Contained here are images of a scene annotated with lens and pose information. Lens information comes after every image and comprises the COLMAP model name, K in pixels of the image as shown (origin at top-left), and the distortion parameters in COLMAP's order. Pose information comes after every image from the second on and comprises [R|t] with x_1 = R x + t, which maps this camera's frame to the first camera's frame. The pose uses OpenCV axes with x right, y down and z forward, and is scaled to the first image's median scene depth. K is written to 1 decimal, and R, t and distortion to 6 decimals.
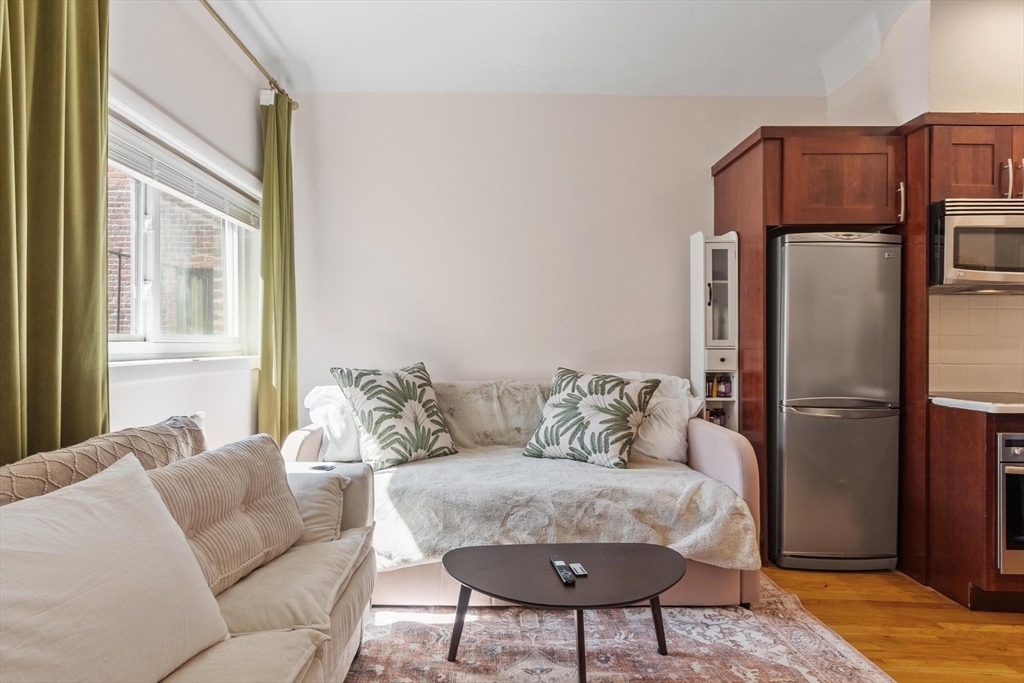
lens RADIAL K [[534.2, 0, 487.5], [0, 534.2, 338.8], [0, 0, 1]] dist [0.002881, -0.000930]
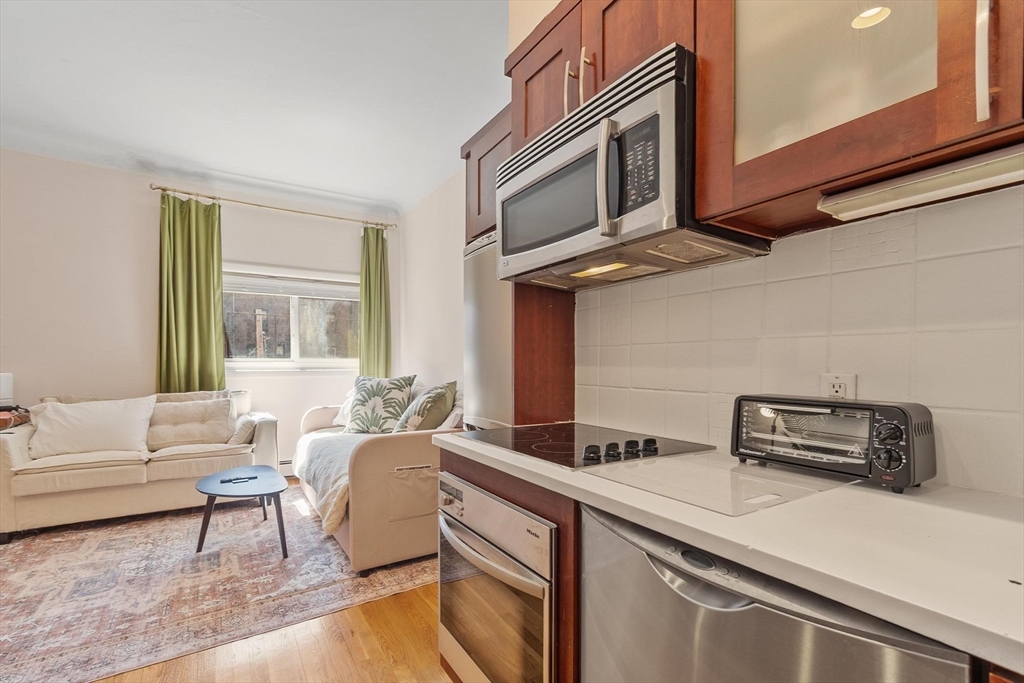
lens RADIAL K [[450.8, 0, 494.2], [0, 450.8, 368.8], [0, 0, 1]] dist [0.001387, 0.000034]
pose [[0.527183, 0.005421, -0.849735, 1.319123], [0.005542, 0.999936, 0.009818, 0.018098], [0.849734, -0.009885, 0.527119, 0.614744]]
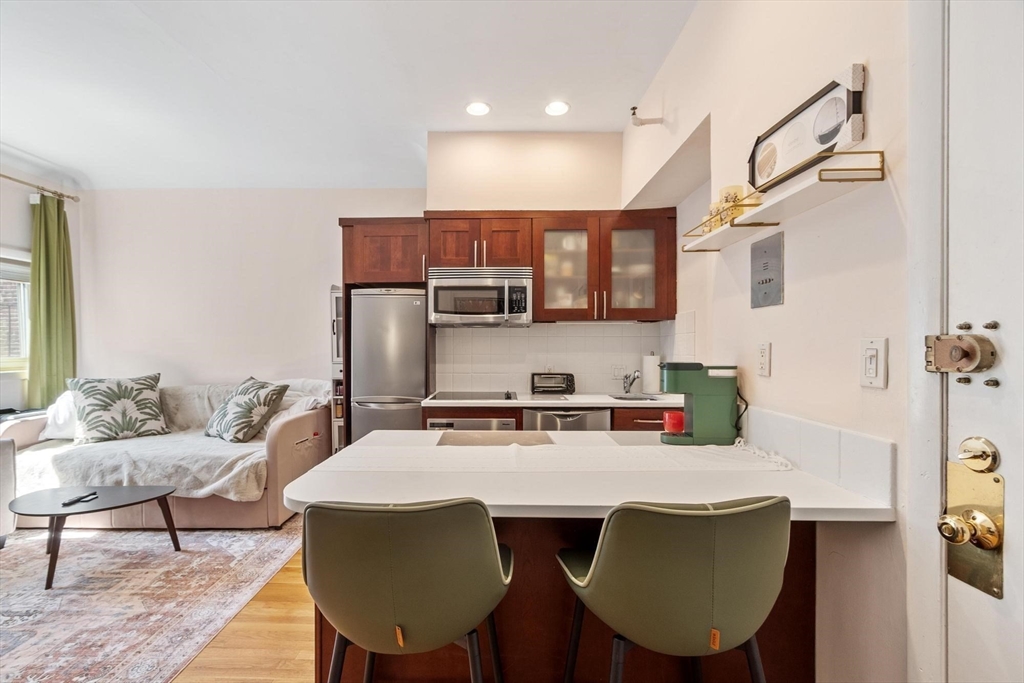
lens RADIAL K [[450.8, 0, 493.4], [0, 450.8, 349.9], [0, 0, 1]] dist [0.001387, 0.000034]
pose [[0.999804, -0.006066, -0.018826, 1.000966], [0.006348, 0.999868, 0.014964, -0.040627], [0.018732, -0.015080, 0.999711, -0.283201]]
